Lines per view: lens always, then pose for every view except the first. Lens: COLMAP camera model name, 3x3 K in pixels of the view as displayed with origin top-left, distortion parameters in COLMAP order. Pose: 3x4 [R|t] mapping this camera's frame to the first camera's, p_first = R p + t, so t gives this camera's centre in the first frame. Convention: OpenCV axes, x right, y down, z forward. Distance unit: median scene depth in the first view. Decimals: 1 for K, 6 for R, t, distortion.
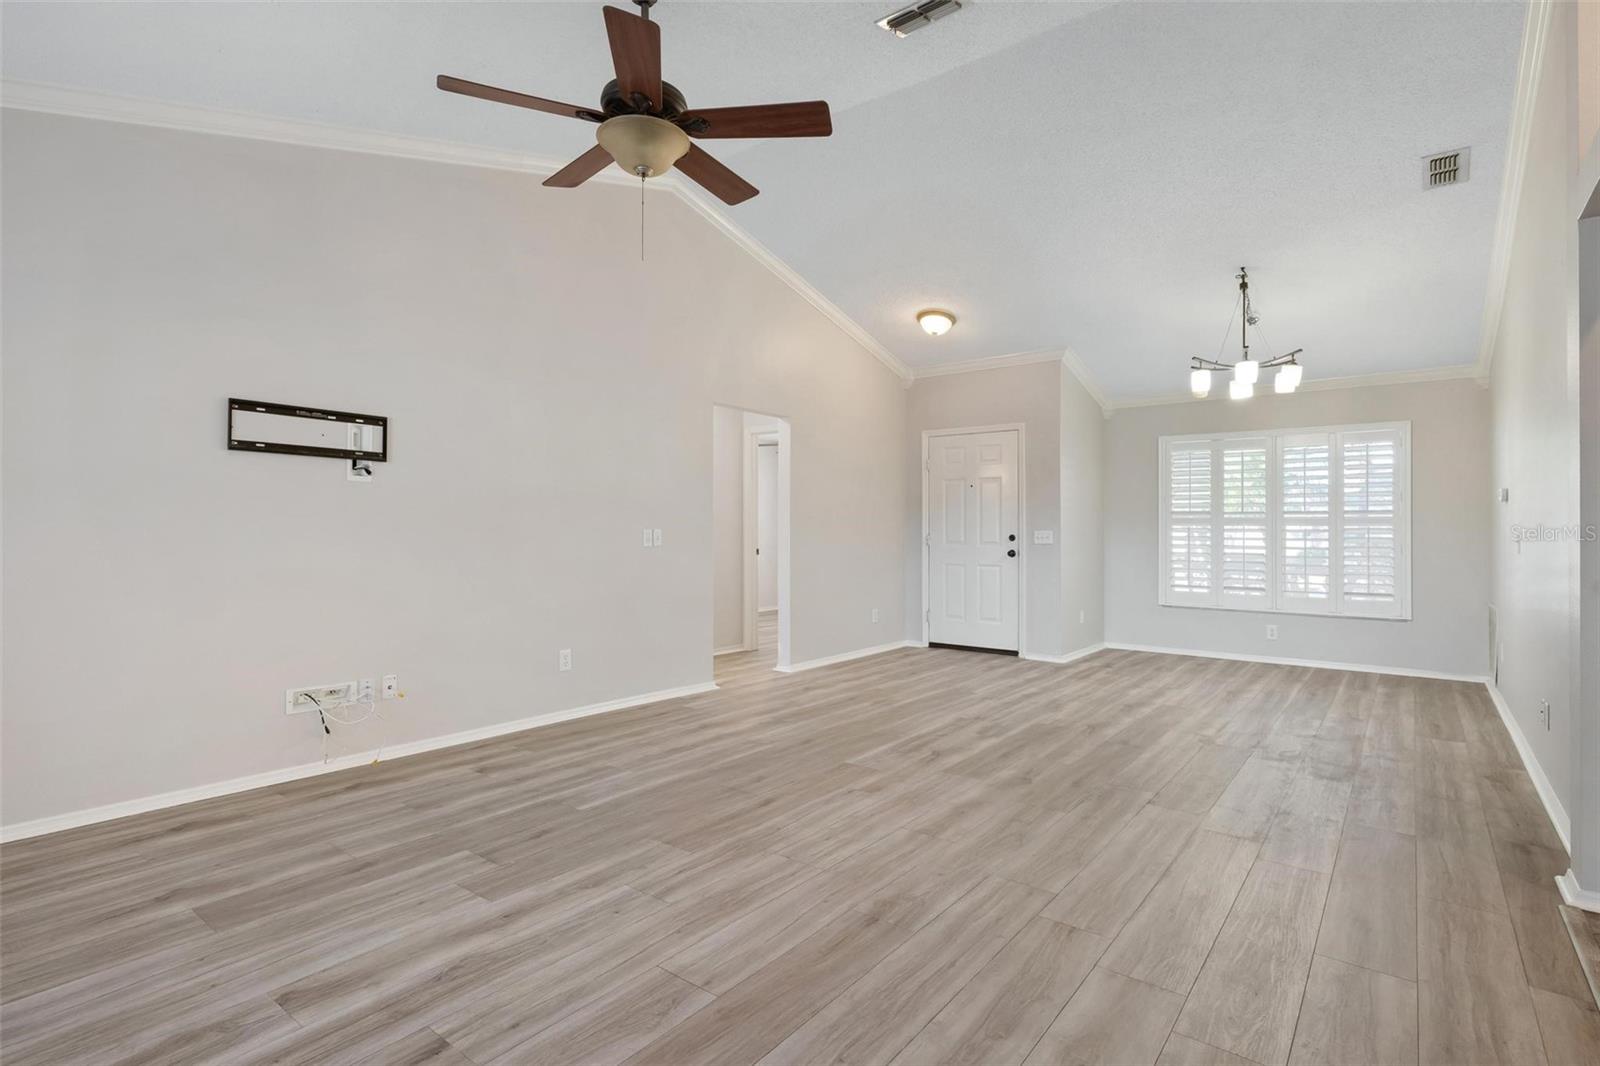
lens RADIAL K [[783.2, 0, 817.3], [0, 783.2, 525.5], [0, 0, 1]] dist [-0.001246, -0.001406]
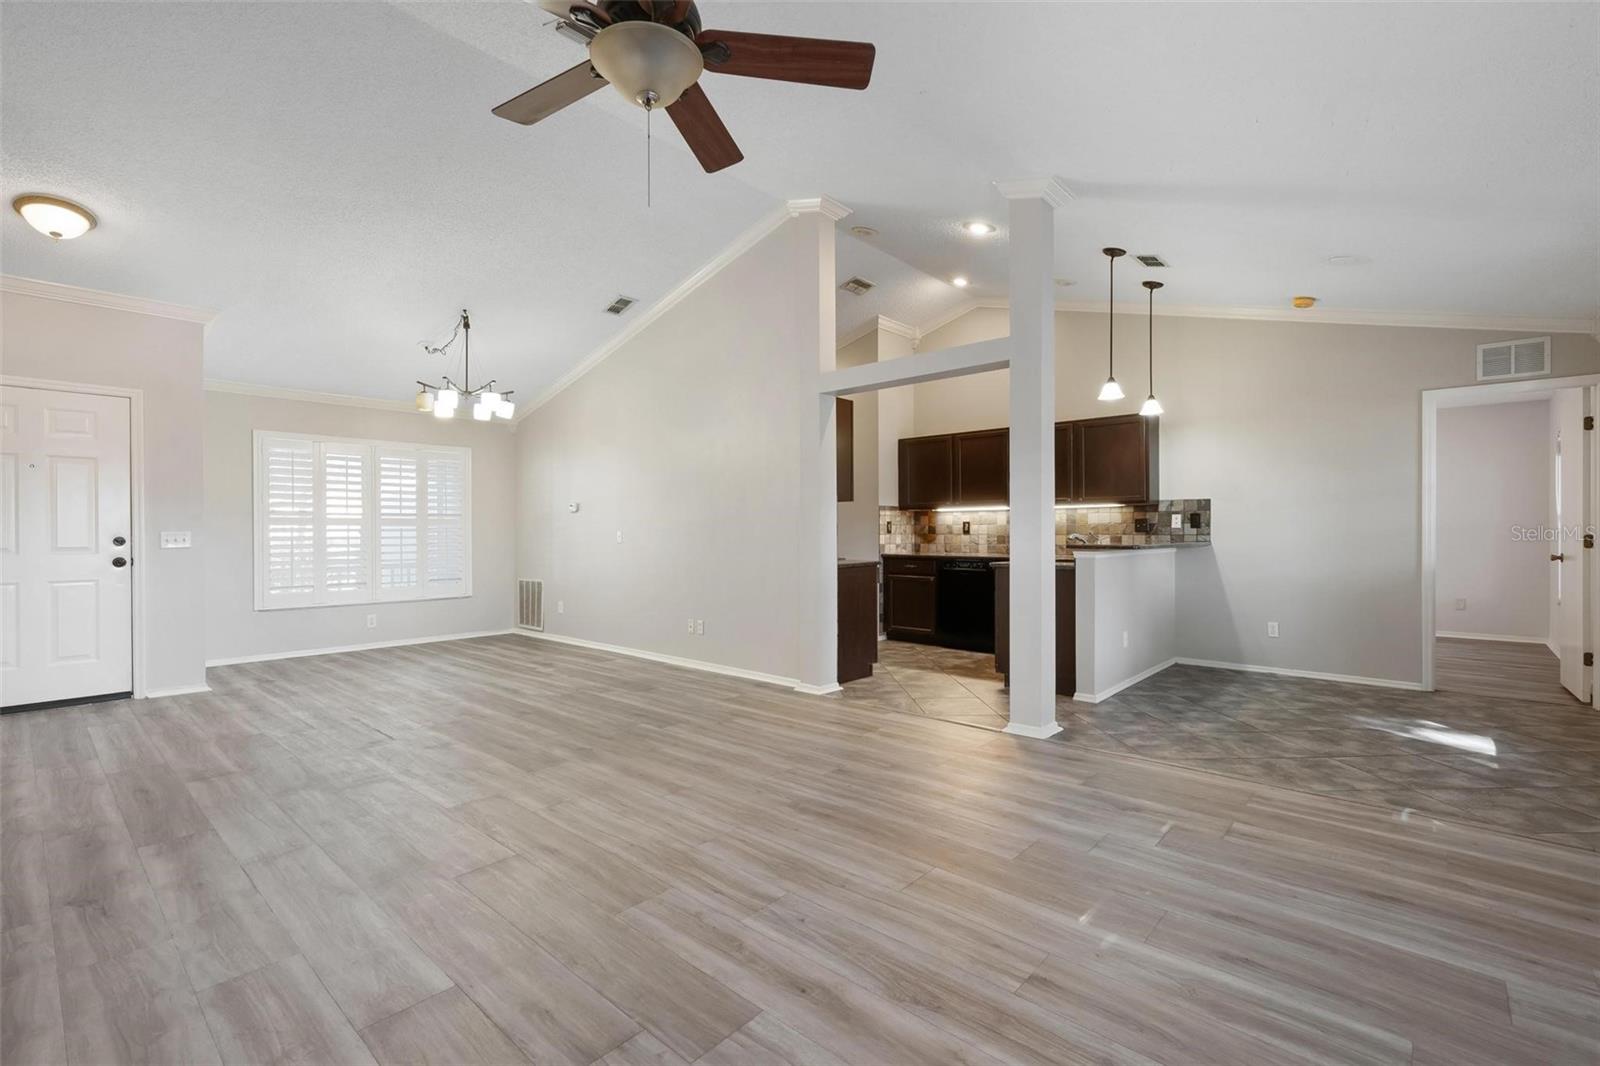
lens RADIAL K [[706.5, 0, 798.9], [0, 706.5, 534.9], [0, 0, 1]] dist [-0.001464, 0.001357]
pose [[0.080781, -0.011059, 0.996671, -0.701744], [-0.004937, 0.999922, 0.011495, -0.002485], [-0.996720, -0.005849, 0.080720, 0.574227]]
